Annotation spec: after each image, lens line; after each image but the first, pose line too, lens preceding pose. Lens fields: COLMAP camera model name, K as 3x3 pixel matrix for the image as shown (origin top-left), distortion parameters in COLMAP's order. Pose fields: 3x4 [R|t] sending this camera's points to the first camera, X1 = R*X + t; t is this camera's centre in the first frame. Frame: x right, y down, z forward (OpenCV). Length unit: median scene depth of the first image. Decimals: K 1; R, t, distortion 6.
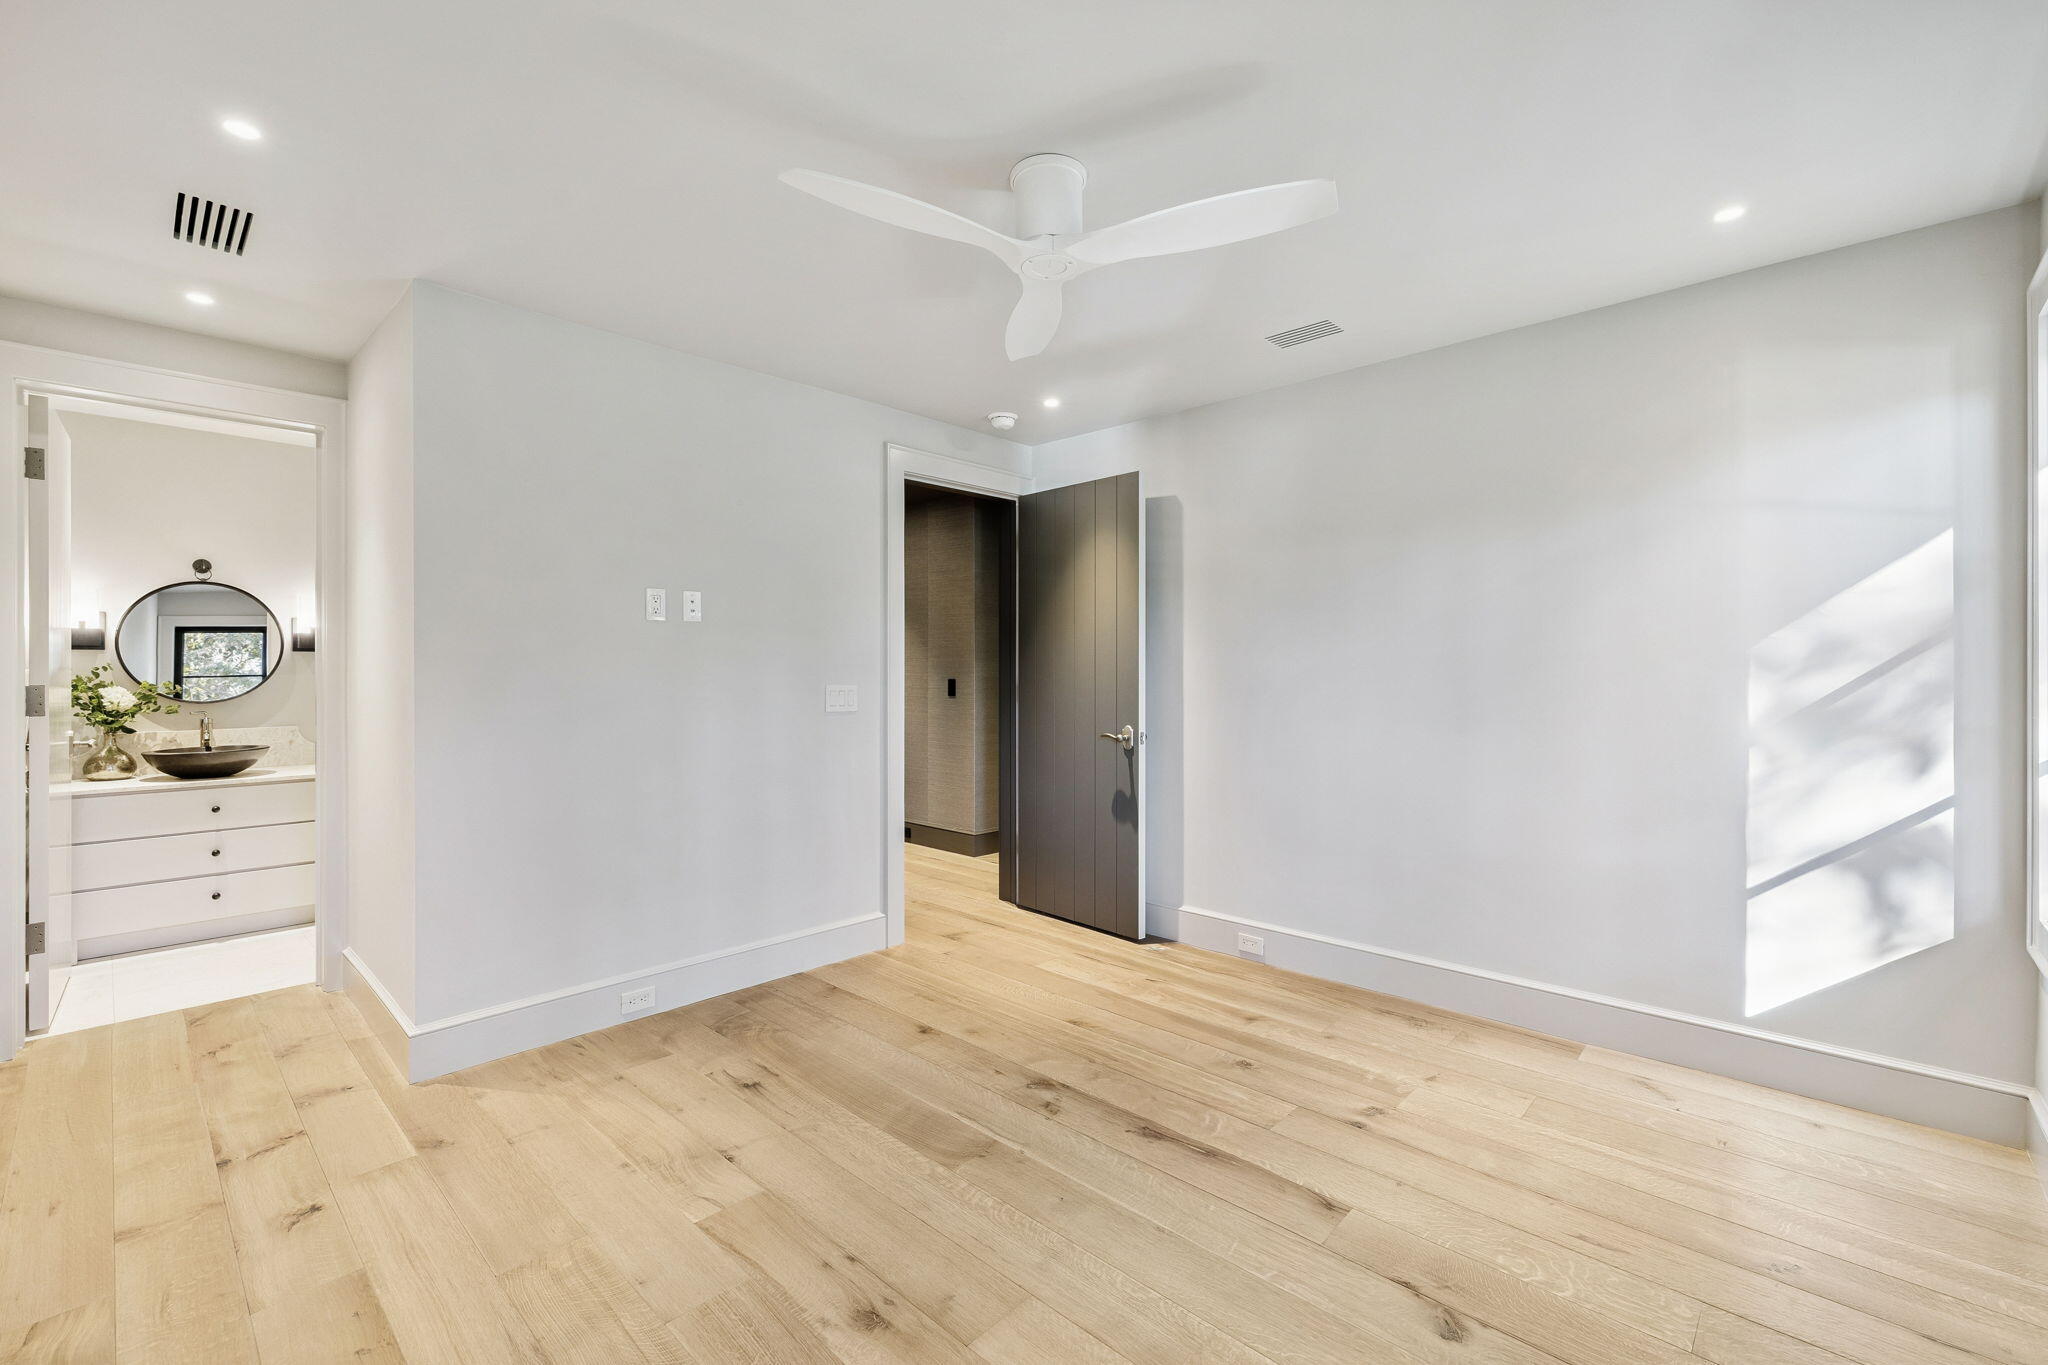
lens RADIAL K [[861.6, 0, 1024.2], [0, 861.6, 671.4], [0, 0, 1]] dist [0.001514, 0.000100]
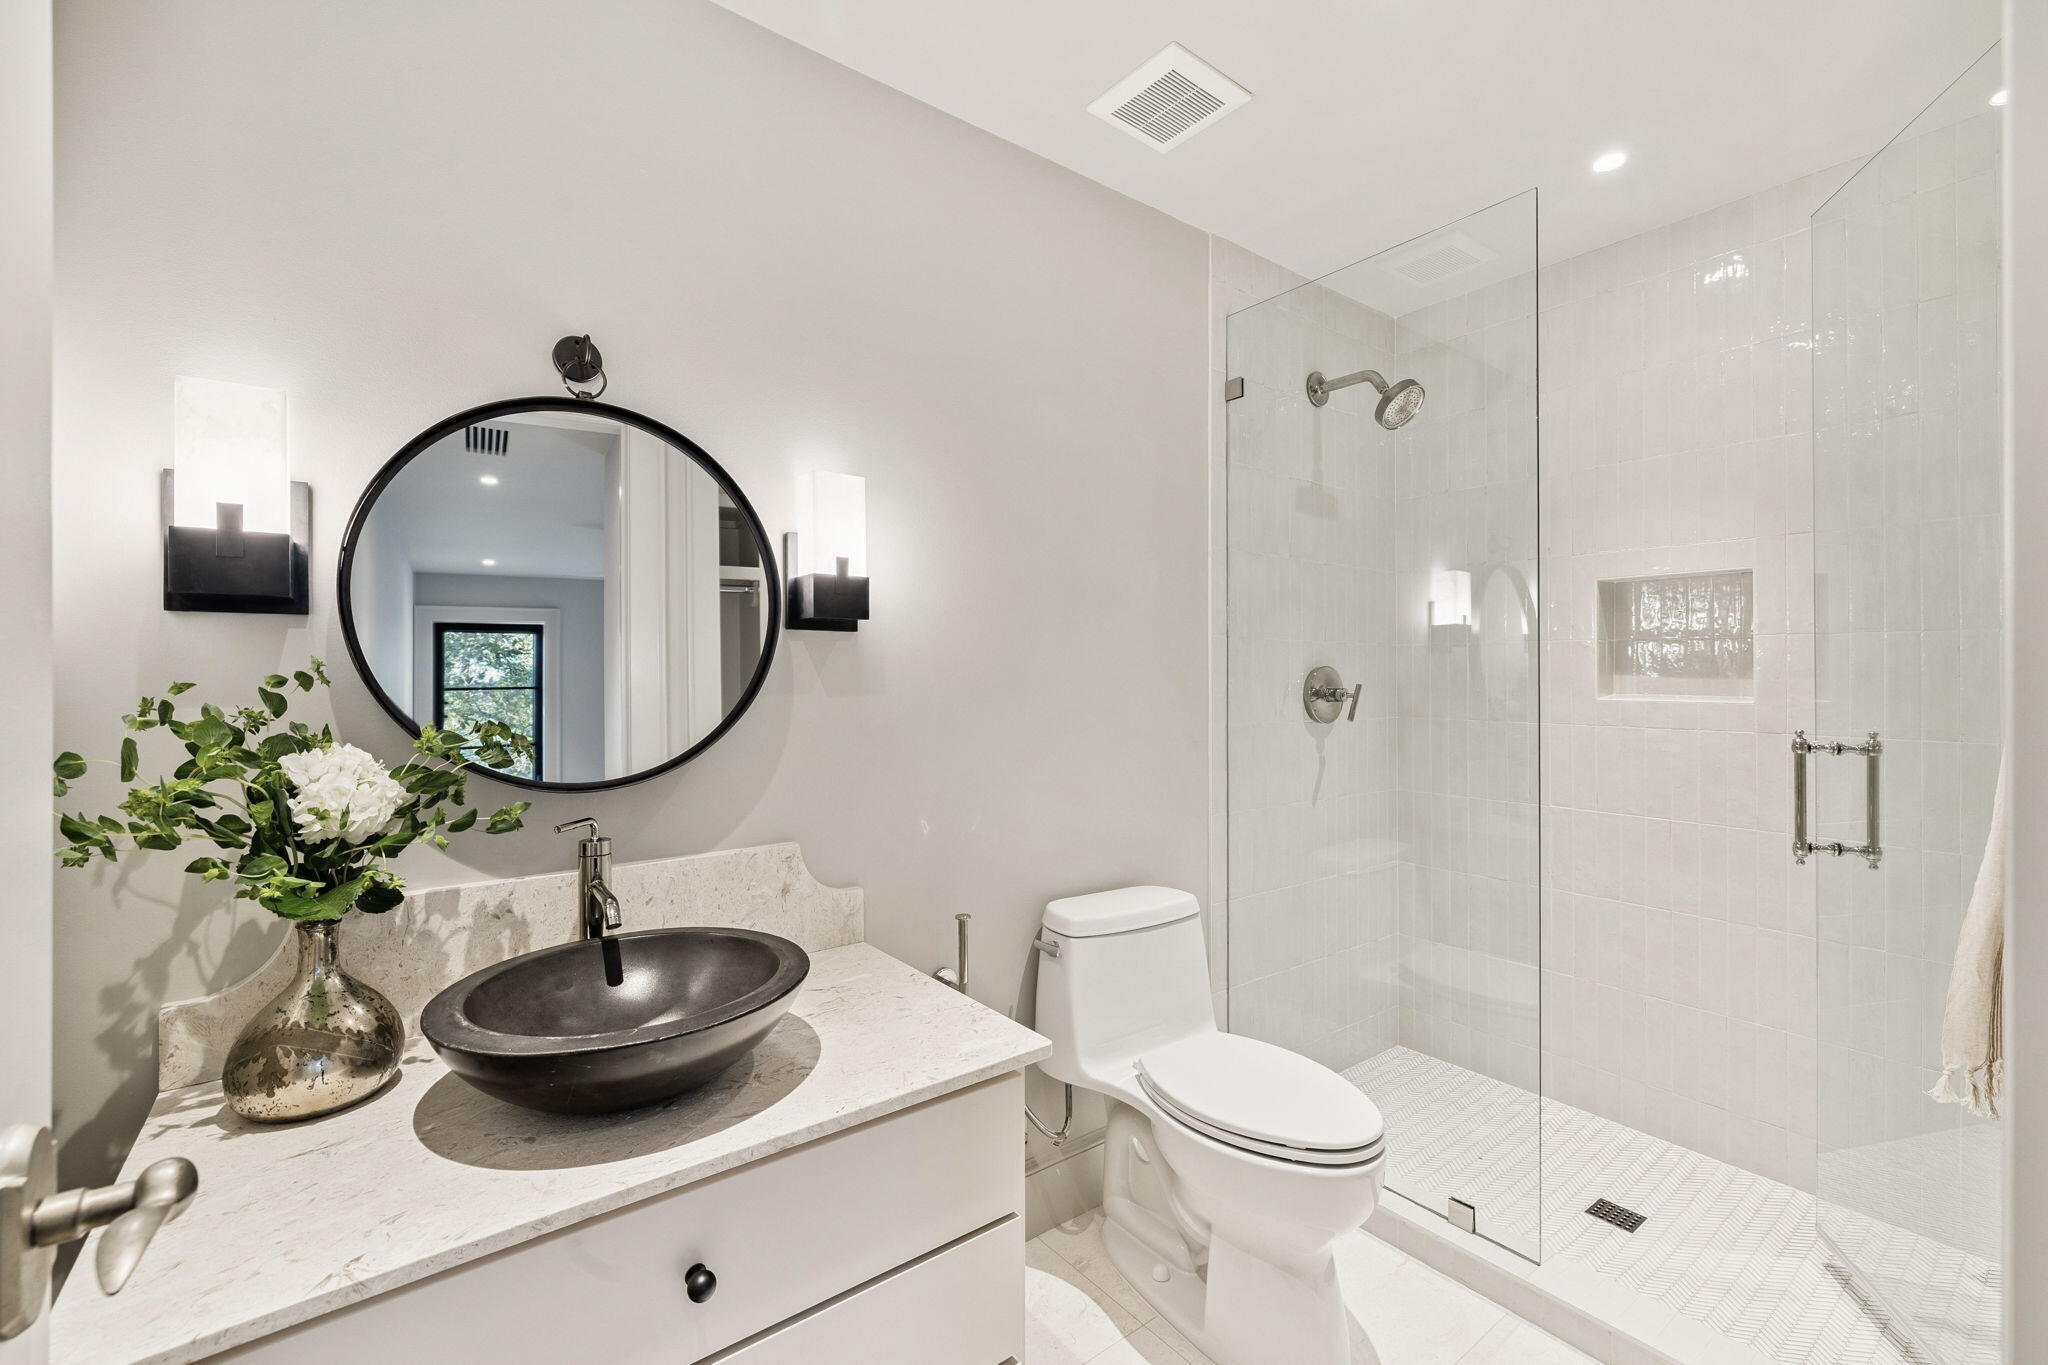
lens RADIAL K [[861.6, 0, 1024.2], [0, 861.6, 671.4], [0, 0, 1]] dist [0.001514, 0.000100]
pose [[0.986602, -0.004072, -0.163097, -0.794016], [0.003018, 0.999973, -0.006708, -0.003639], [0.163120, 0.006126, 0.986587, 0.766147]]
